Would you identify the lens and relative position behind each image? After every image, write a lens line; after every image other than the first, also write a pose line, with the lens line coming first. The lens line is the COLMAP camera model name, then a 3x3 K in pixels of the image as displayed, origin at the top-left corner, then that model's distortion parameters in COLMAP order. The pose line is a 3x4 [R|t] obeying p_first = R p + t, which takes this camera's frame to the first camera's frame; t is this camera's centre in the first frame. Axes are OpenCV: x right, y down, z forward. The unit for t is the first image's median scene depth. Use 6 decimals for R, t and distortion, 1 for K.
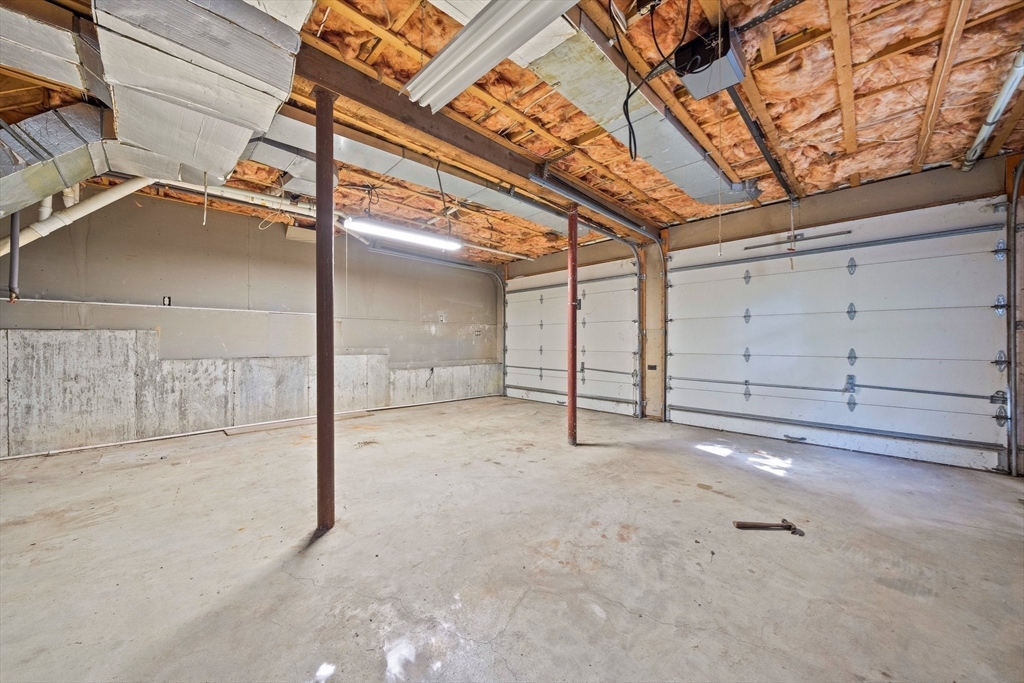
lens RADIAL K [[355.2, 0, 512.6], [0, 355.2, 341.9], [0, 0, 1]] dist [-0.005417, -0.001088]
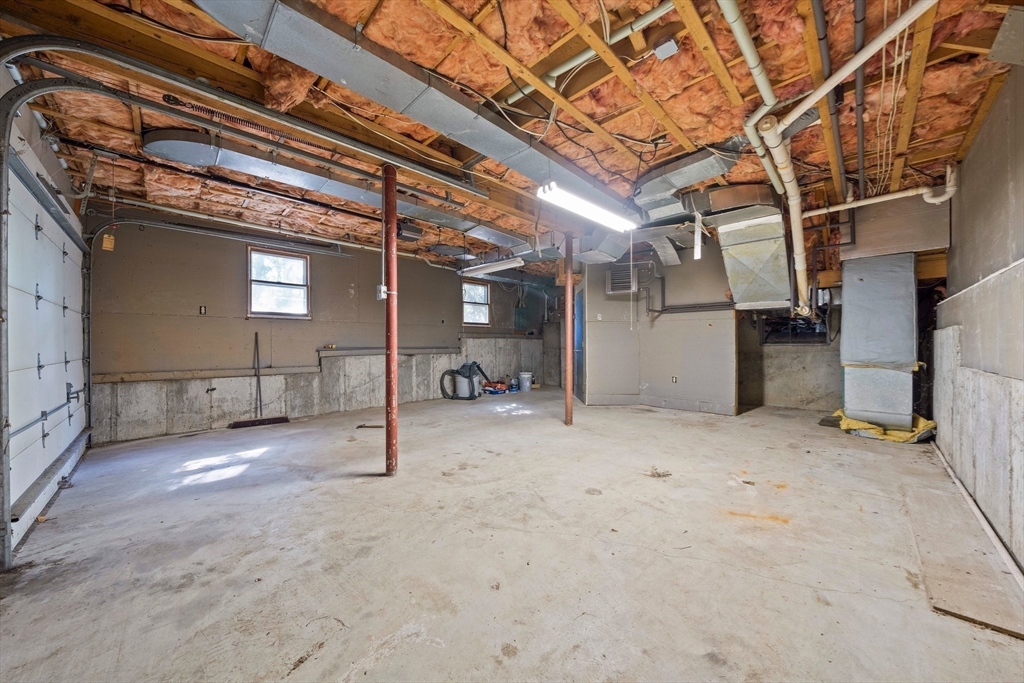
lens RADIAL K [[355.2, 0, 511.6], [0, 355.2, 344.0], [0, 0, 1]] dist [-0.005417, -0.001088]
pose [[-0.999949, 0.003291, 0.009588, -0.112841], [0.003267, 0.999991, -0.002517, 0.007391], [-0.009596, -0.002486, -0.999951, 1.945652]]
